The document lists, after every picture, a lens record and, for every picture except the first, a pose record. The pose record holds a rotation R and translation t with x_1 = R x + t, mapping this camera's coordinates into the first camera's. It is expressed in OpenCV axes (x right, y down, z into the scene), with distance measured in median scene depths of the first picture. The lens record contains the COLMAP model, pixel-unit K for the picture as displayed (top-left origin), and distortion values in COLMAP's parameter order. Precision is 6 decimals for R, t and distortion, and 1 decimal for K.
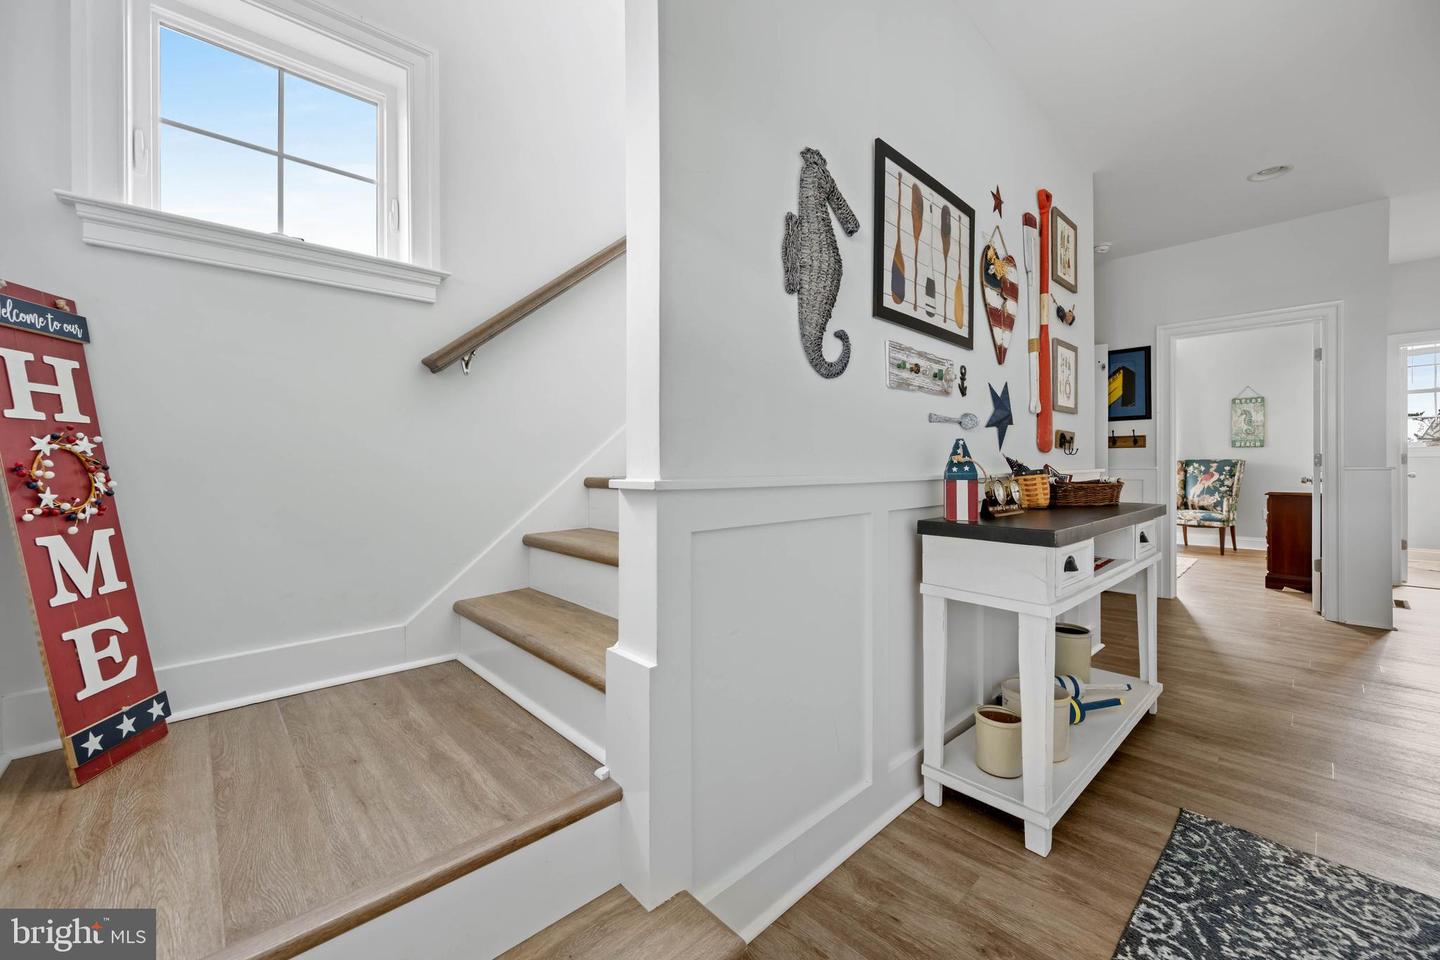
lens RADIAL K [[558.1, 0, 720.0], [0, 558.1, 467.7], [0, 0, 1]] dist [0.001731, -0.000003]
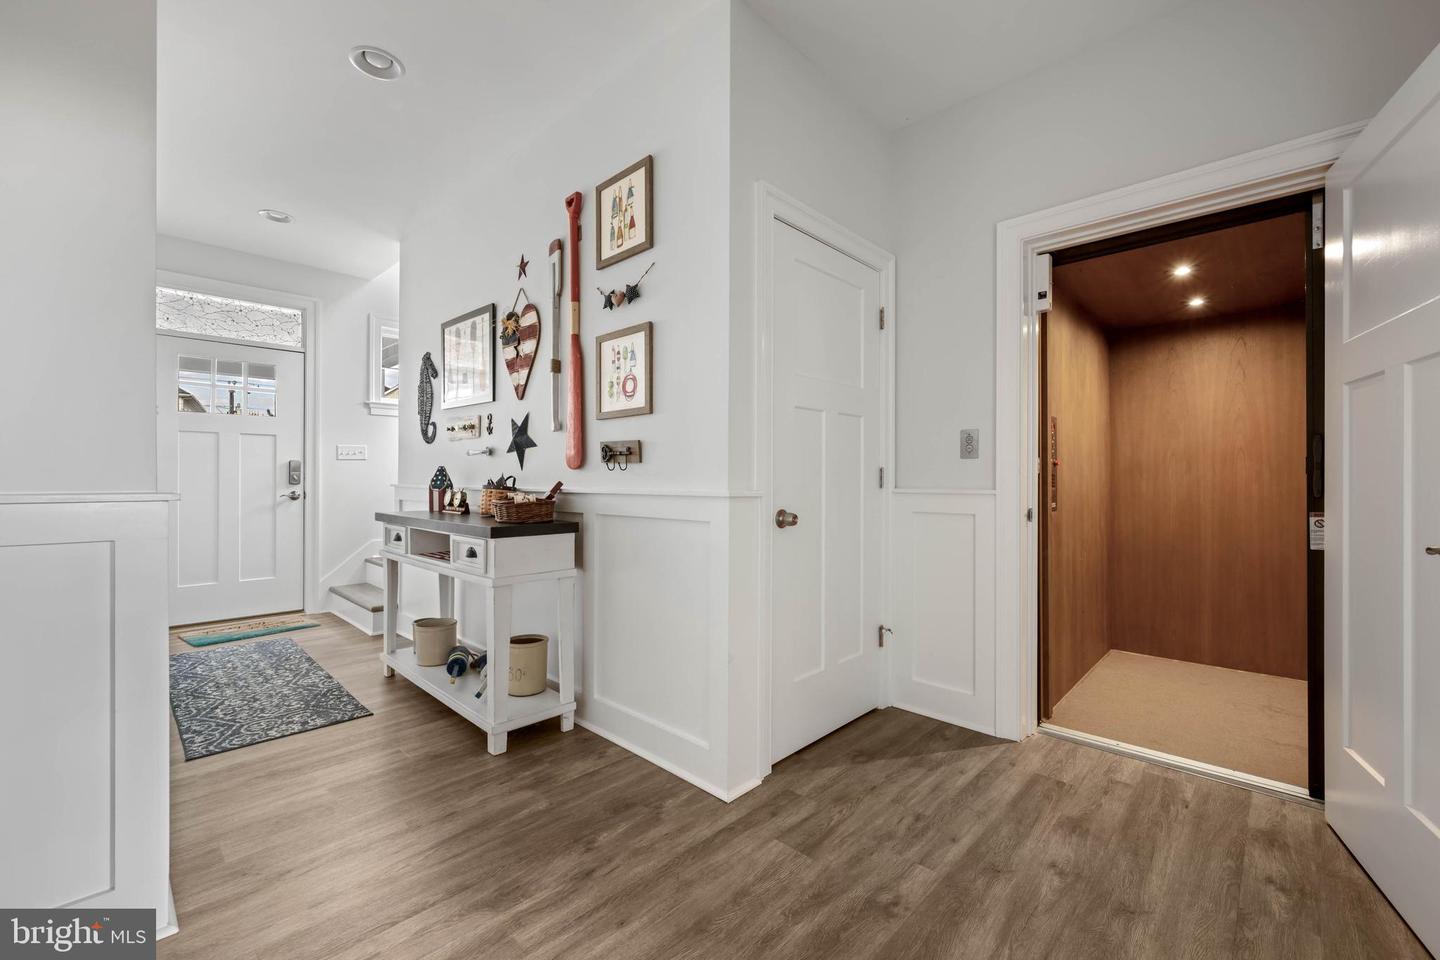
lens RADIAL K [[589.1, 0, 724.5], [0, 589.1, 476.5], [0, 0, 1]] dist [-0.002081, 0.000729]
pose [[0.070641, 0.007003, -0.997477, 2.768025], [-0.010422, 0.999926, 0.006282, -0.045515], [0.997447, 0.009952, 0.070709, 2.055508]]
